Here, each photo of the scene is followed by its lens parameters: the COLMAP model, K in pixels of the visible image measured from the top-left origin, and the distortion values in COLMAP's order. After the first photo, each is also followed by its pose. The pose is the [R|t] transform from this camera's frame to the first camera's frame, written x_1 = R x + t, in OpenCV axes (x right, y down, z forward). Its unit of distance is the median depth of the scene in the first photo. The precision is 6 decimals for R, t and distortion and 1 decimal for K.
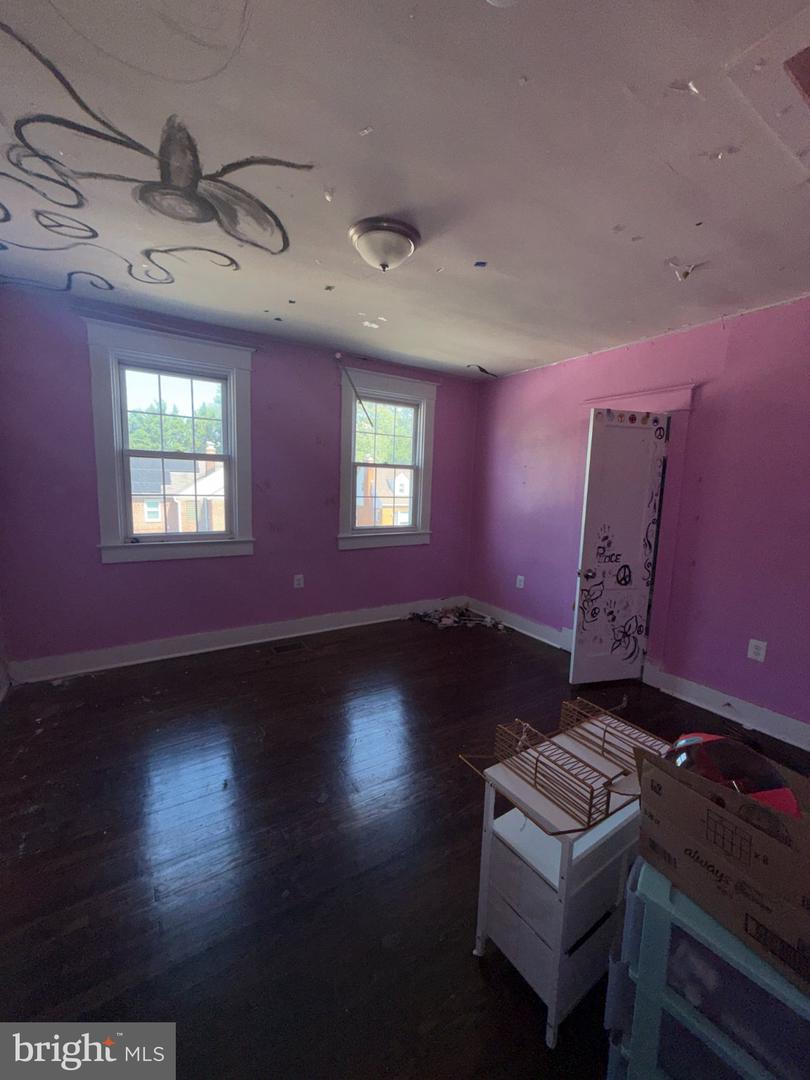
lens RADIAL K [[433.1, 0, 409.9], [0, 433.1, 539.6], [0, 0, 1]] dist [0.001043, -0.000021]
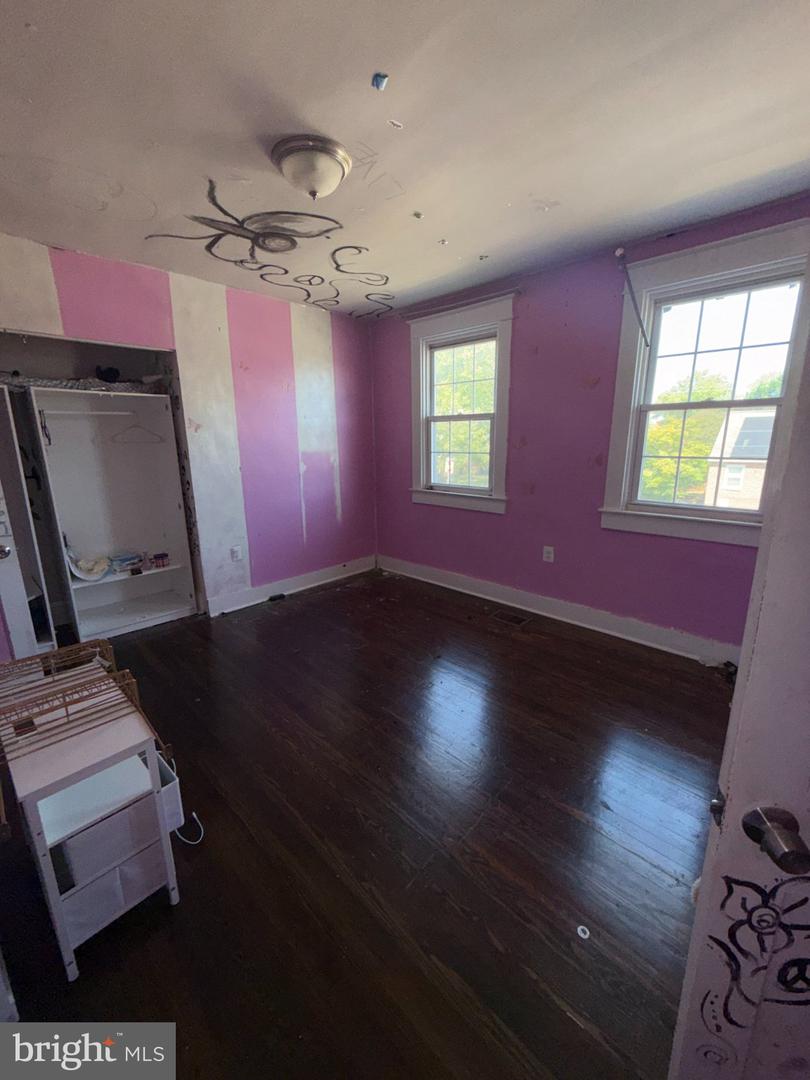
lens RADIAL K [[433.1, 0, 409.9], [0, 433.1, 539.6], [0, 0, 1]] dist [0.001043, -0.000021]
pose [[0.235955, 0.197124, -0.951561, 0.628710], [-0.106185, 0.978576, 0.176390, -0.070967], [0.965945, 0.059422, 0.251831, 0.642677]]
